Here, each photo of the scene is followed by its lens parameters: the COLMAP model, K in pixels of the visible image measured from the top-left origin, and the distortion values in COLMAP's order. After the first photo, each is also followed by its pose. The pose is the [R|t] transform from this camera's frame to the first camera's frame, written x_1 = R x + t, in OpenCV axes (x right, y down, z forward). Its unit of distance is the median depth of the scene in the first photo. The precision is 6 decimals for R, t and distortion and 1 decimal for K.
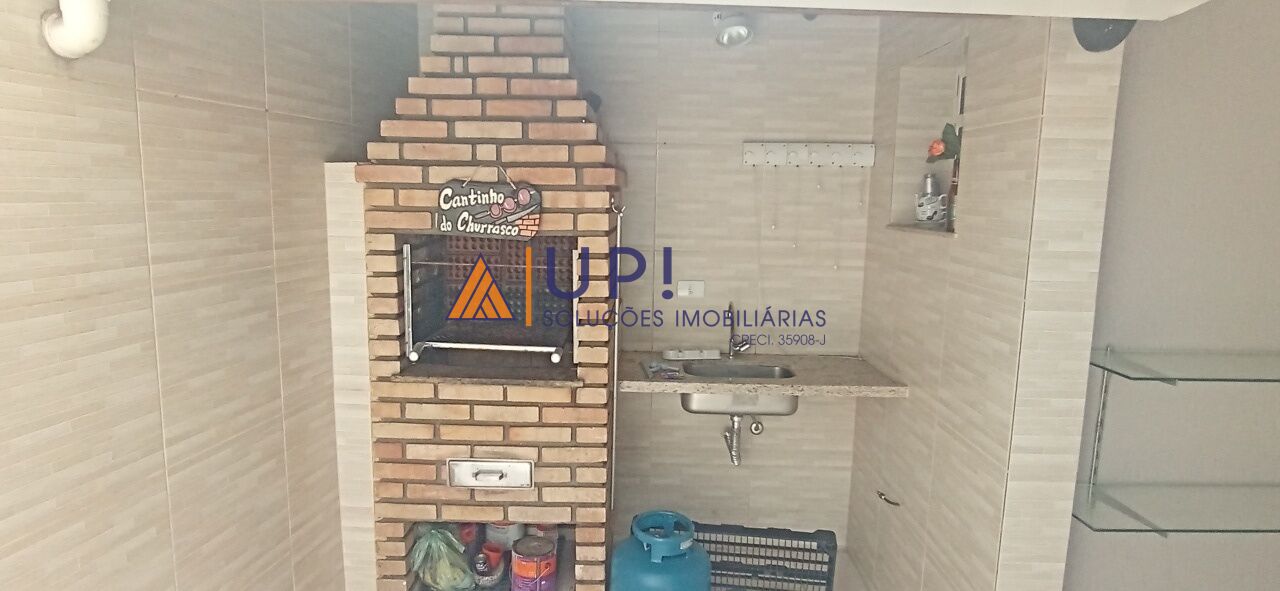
lens RADIAL K [[723.5, 0, 640.6], [0, 723.5, 299.4], [0, 0, 1]] dist [-0.022326, 0.004557]
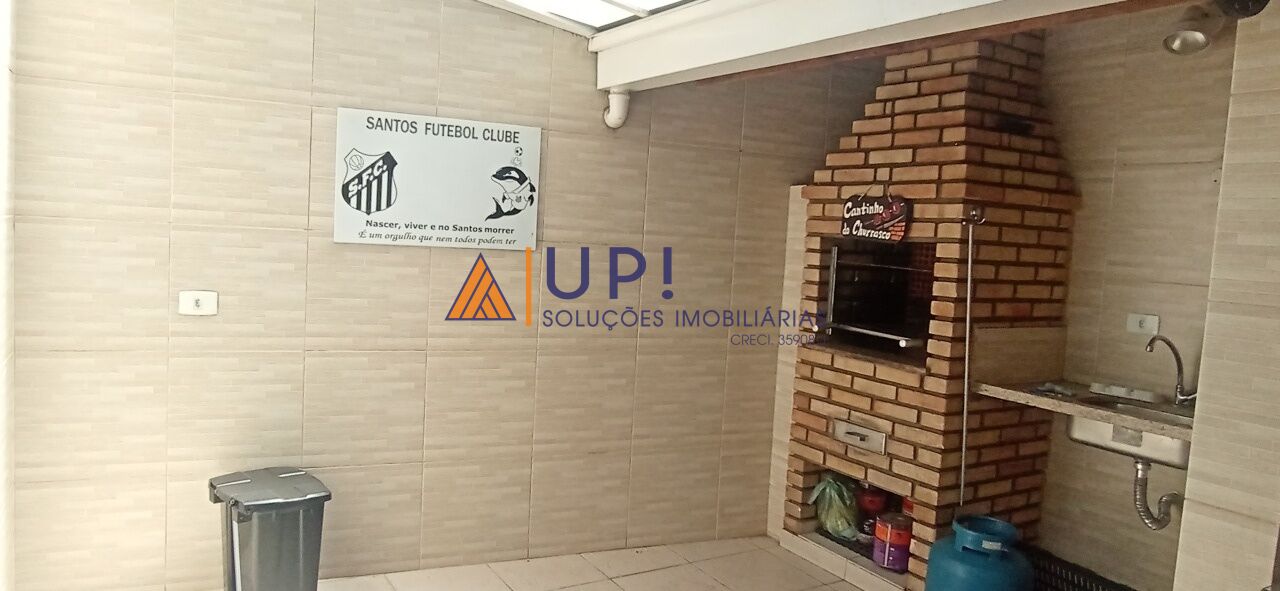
lens RADIAL K [[843.4, 0, 642.5], [0, 843.4, 296.0], [0, 0, 1]] dist [-0.011766, 0.007823]
pose [[0.538756, 0.076174, -0.839011, 0.782361], [-0.172776, 0.984725, -0.021542, 0.105669], [0.824554, 0.156567, 0.543688, -0.106654]]
